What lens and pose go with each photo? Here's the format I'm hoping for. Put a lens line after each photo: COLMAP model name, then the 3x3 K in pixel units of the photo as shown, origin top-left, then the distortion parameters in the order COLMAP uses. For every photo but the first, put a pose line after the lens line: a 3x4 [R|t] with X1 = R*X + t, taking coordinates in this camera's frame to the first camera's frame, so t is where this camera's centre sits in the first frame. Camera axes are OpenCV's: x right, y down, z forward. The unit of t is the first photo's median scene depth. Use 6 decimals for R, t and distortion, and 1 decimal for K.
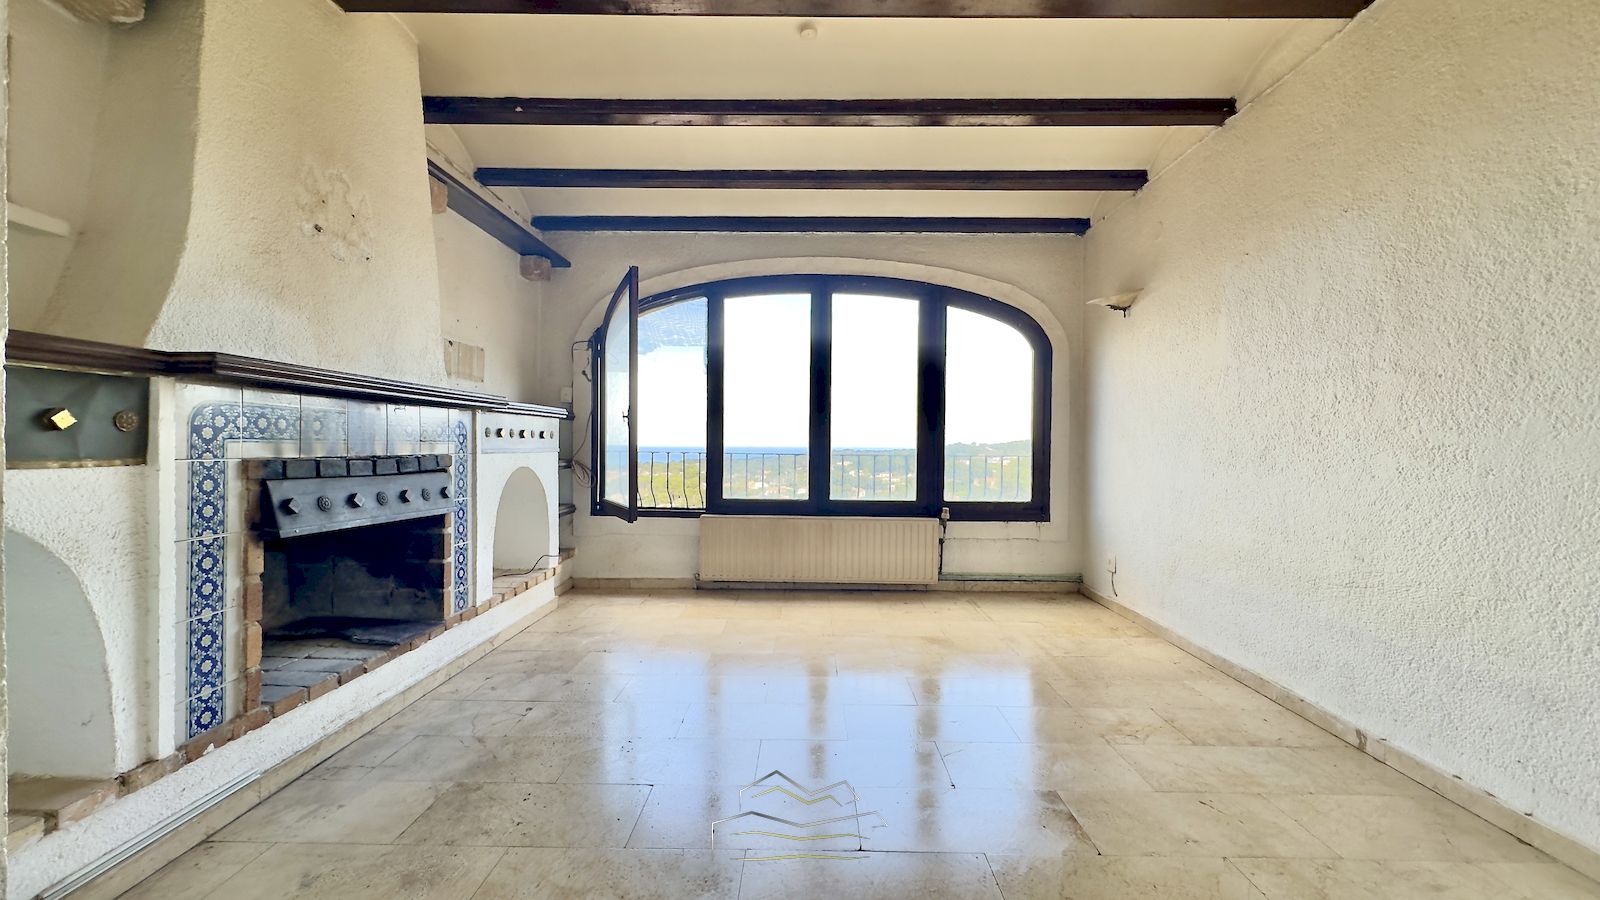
lens RADIAL K [[636.0, 0, 795.3], [0, 636.0, 445.3], [0, 0, 1]] dist [0.000325, 0.000334]
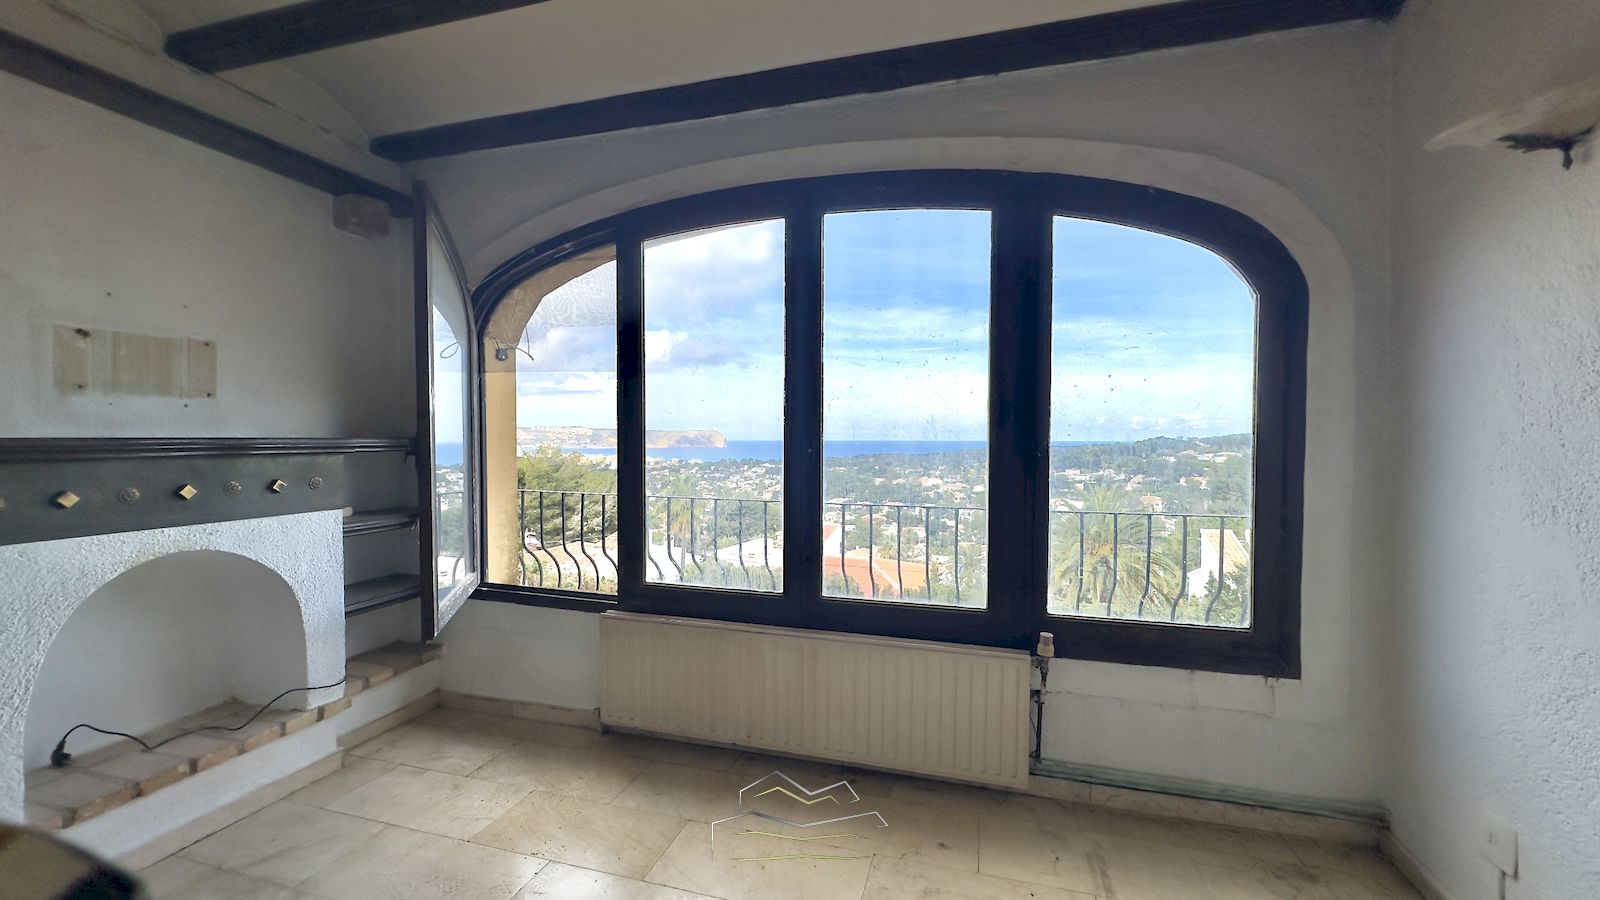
lens RADIAL K [[636.0, 0, 794.1], [0, 636.0, 446.1], [0, 0, 1]] dist [0.000325, 0.000334]
pose [[0.962872, -0.001433, -0.269955, 0.356276], [0.003846, 0.999957, 0.008410, -0.093658], [0.269932, -0.009136, 0.962836, 0.944745]]
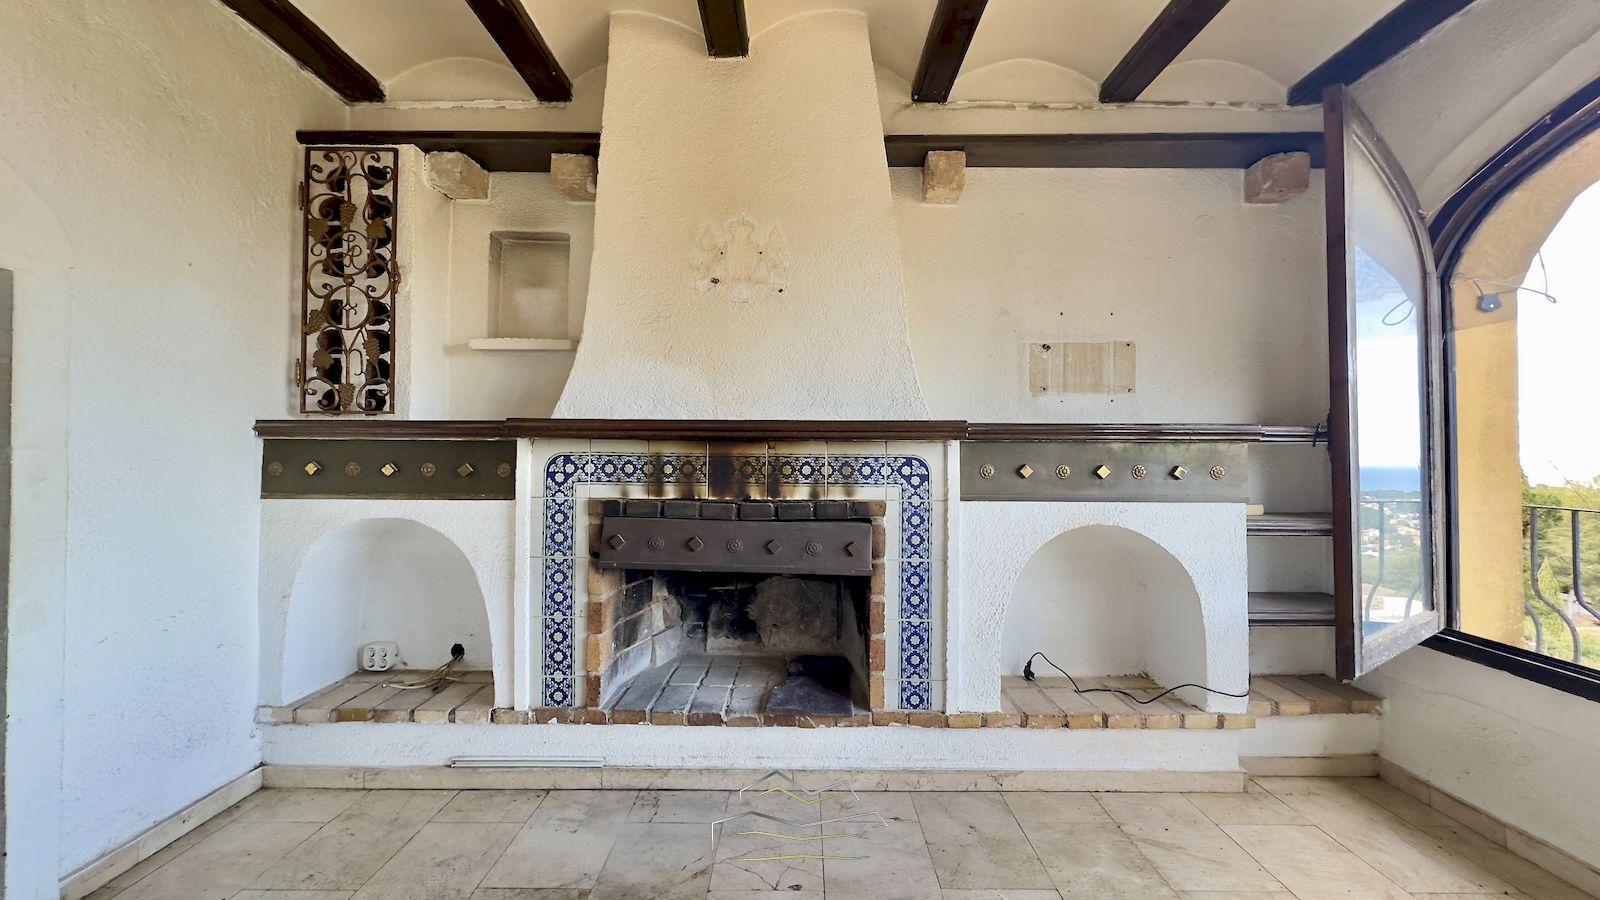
lens RADIAL K [[636.0, 0, 806.6], [0, 636.0, 449.7], [0, 0, 1]] dist [0.000325, 0.000334]
pose [[0.019169, -0.018941, -0.999637, 0.289178], [-0.006322, 0.999798, -0.019065, -0.040199], [0.999796, 0.006686, 0.019046, 1.082920]]
